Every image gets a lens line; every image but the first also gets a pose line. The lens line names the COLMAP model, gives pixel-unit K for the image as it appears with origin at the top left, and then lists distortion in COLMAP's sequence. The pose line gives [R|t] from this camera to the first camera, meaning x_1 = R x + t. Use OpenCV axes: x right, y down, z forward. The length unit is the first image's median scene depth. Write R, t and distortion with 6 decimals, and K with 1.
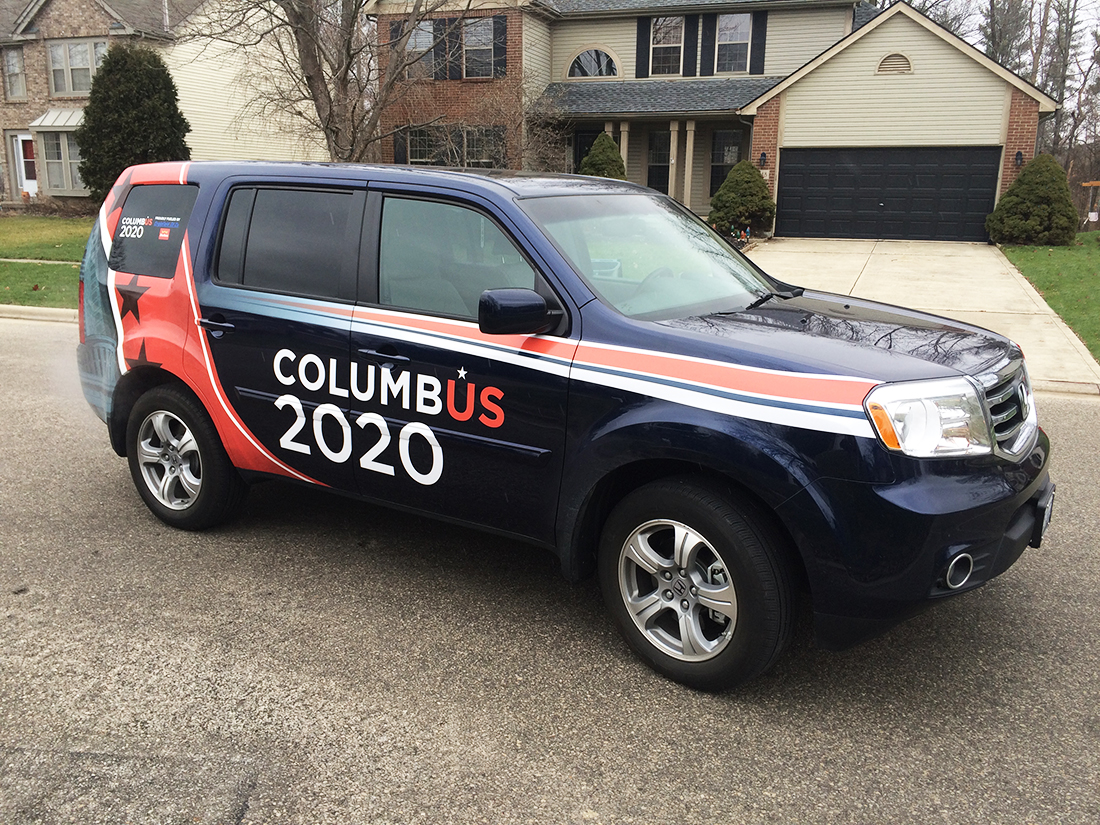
lens RADIAL K [[945.5, 0, 551.1], [0, 945.5, 407.5], [0, 0, 1]] dist [0.090017, -0.130459]
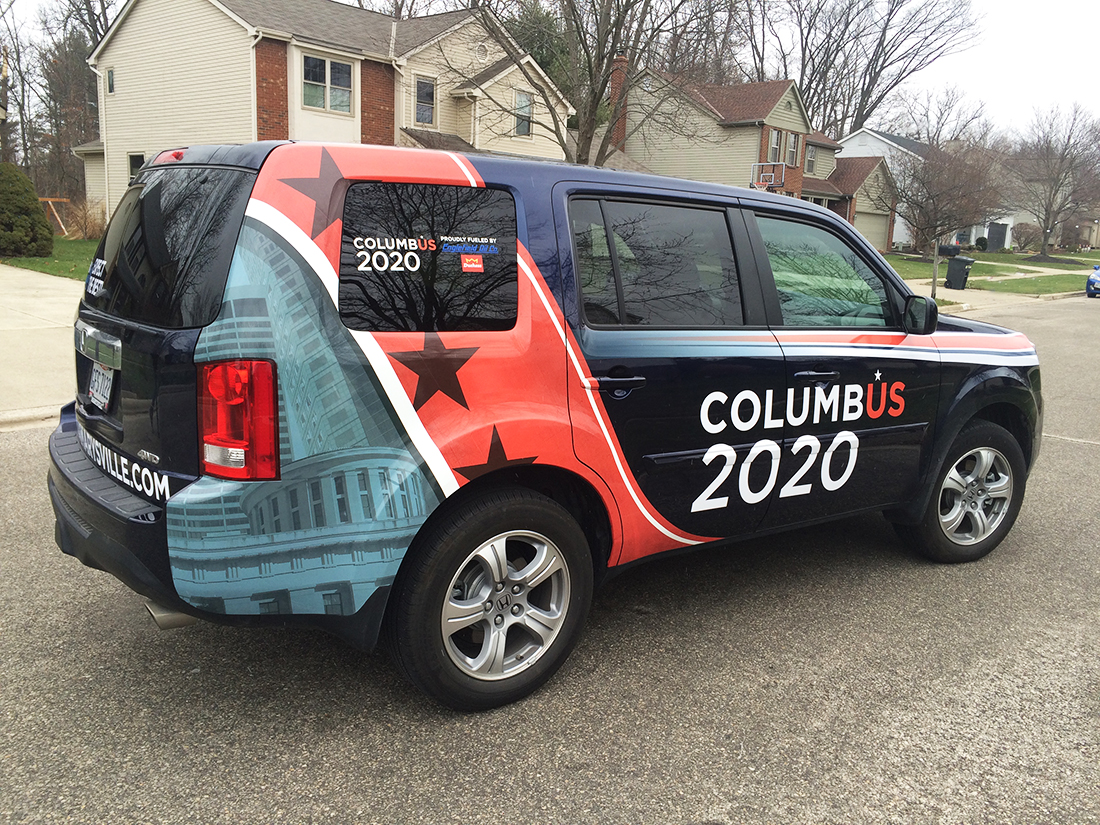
lens RADIAL K [[945.5, 0, 551.1], [0, 945.5, 407.5], [0, 0, 1]] dist [0.090017, -0.130459]
pose [[0.351965, -0.165896, 0.921194, -1.163046], [0.174106, 0.978596, 0.109712, -0.173417], [-0.919678, 0.121771, 0.373316, 0.855200]]
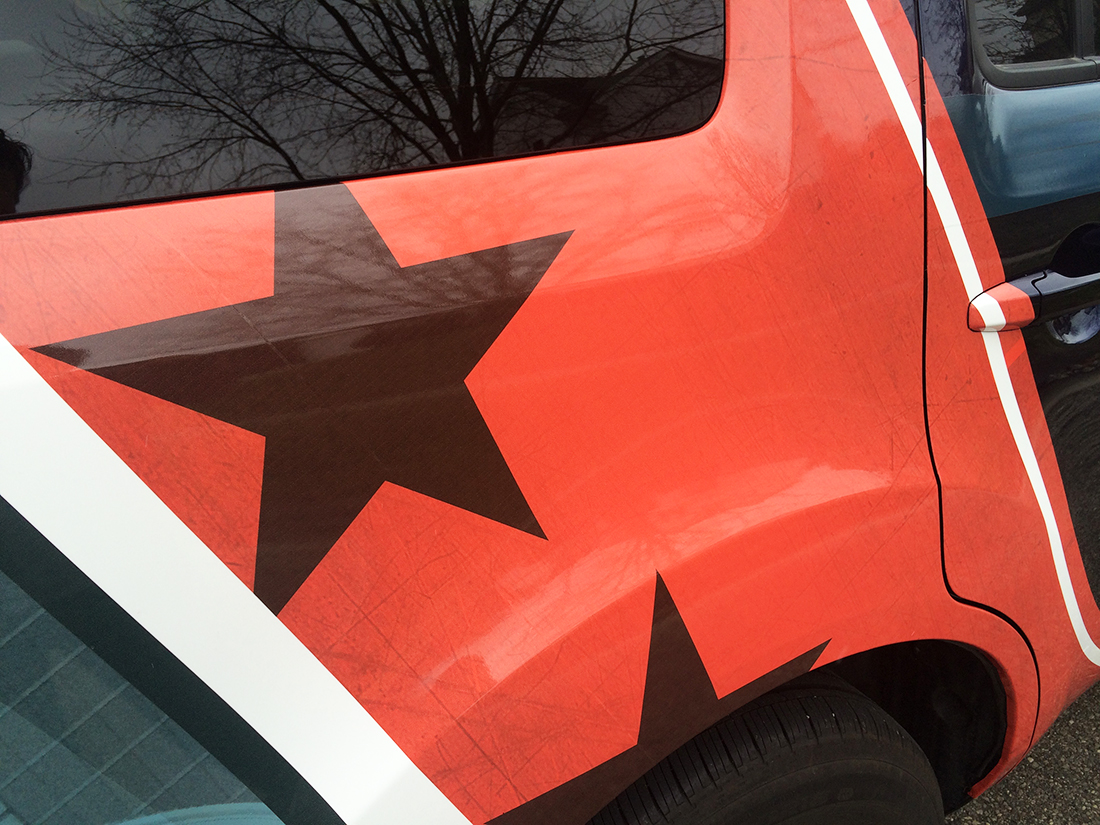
lens RADIAL K [[945.5, 0, 551.1], [0, 945.5, 407.5], [0, 0, 1]] dist [0.090017, -0.130459]
pose [[0.404136, -0.411788, 0.816765, -0.630703], [0.249822, 0.908675, 0.334513, -0.174472], [-0.879922, 0.068857, 0.470102, 1.110056]]
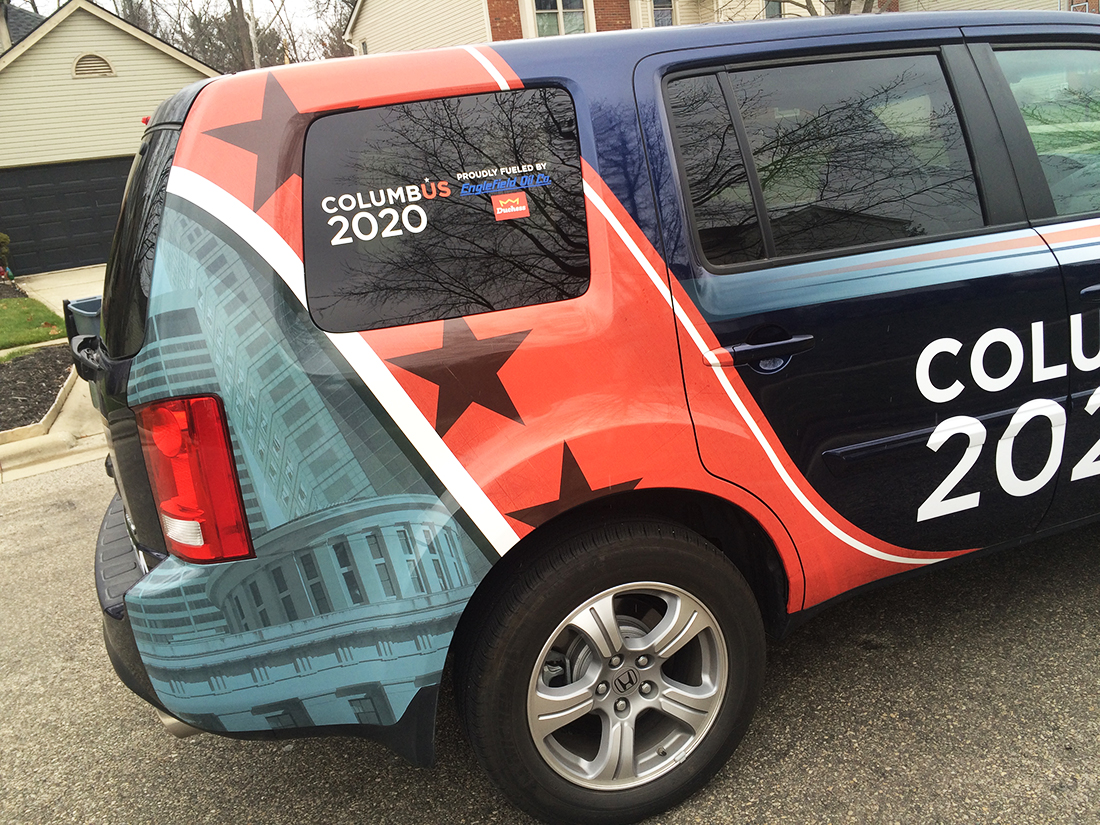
lens RADIAL K [[945.5, 0, 551.1], [0, 945.5, 407.5], [0, 0, 1]] dist [0.090017, -0.130459]
pose [[0.586375, -0.285772, 0.757957, -0.877778], [0.308464, 0.943979, 0.117273, -0.164817], [-0.749009, 0.165037, 0.641677, 0.854891]]
